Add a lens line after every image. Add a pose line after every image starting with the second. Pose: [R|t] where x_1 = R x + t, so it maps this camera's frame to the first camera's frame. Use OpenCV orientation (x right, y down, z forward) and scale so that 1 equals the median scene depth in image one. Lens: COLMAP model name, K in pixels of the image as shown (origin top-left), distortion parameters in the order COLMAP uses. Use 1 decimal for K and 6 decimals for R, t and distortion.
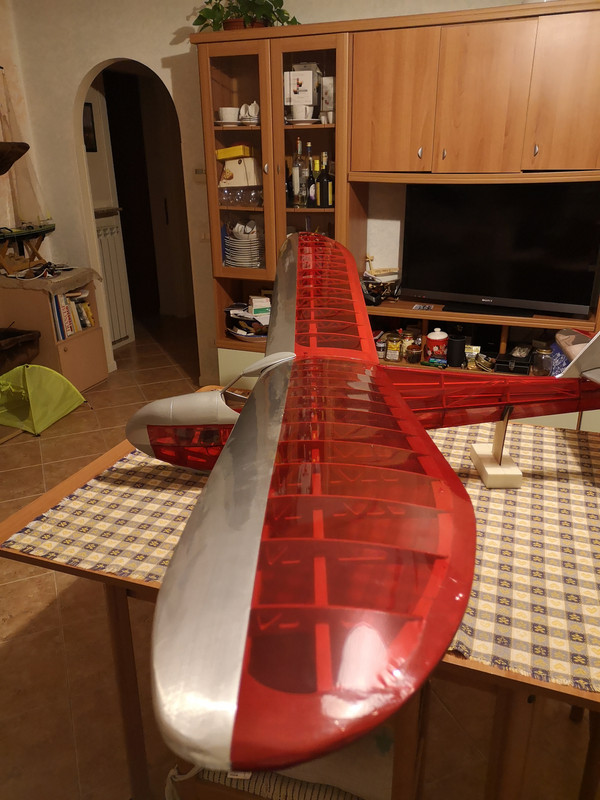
lens RADIAL K [[624.2, 0, 301.5], [0, 624.2, 400.5], [0, 0, 1]] dist [0.002407, -0.006445]
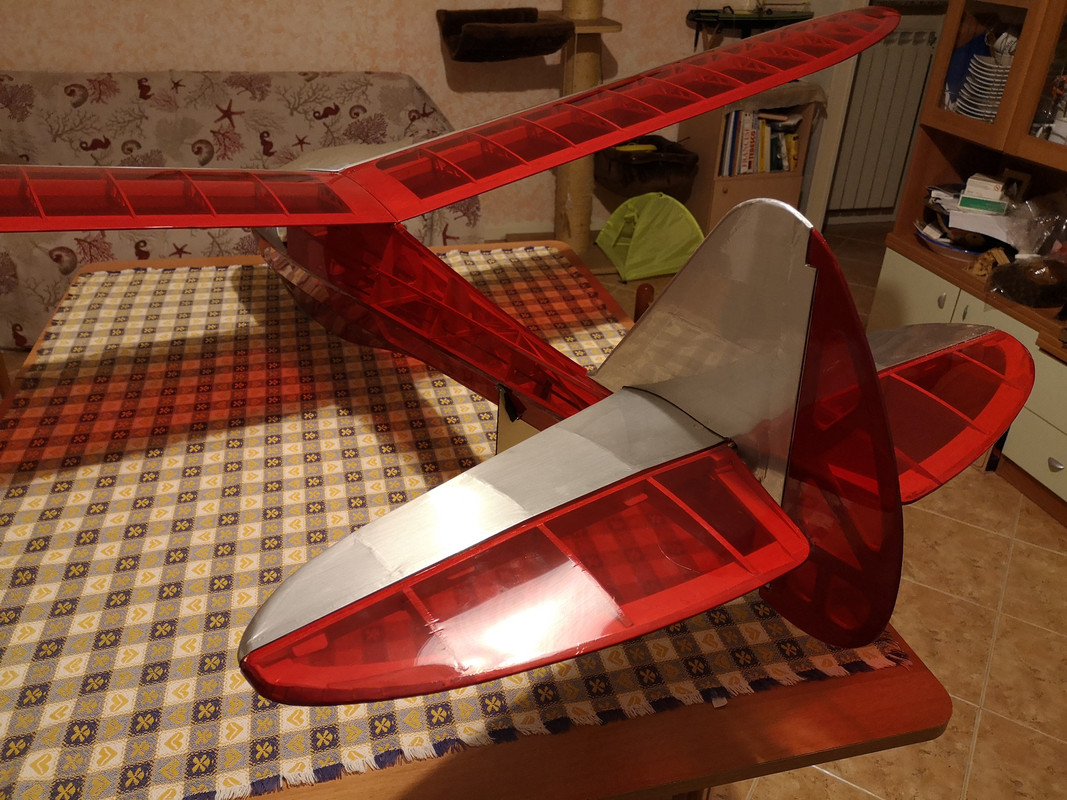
lens RADIAL K [[832.6, 0, 534.2], [0, 832.6, 405.4], [0, 0, 1]] dist [0.002407, -0.006445]
pose [[0.545600, 0.434414, -0.716662, 0.320875], [-0.335233, 0.896893, 0.288448, -0.066788], [0.768075, 0.082872, 0.634975, 0.262587]]
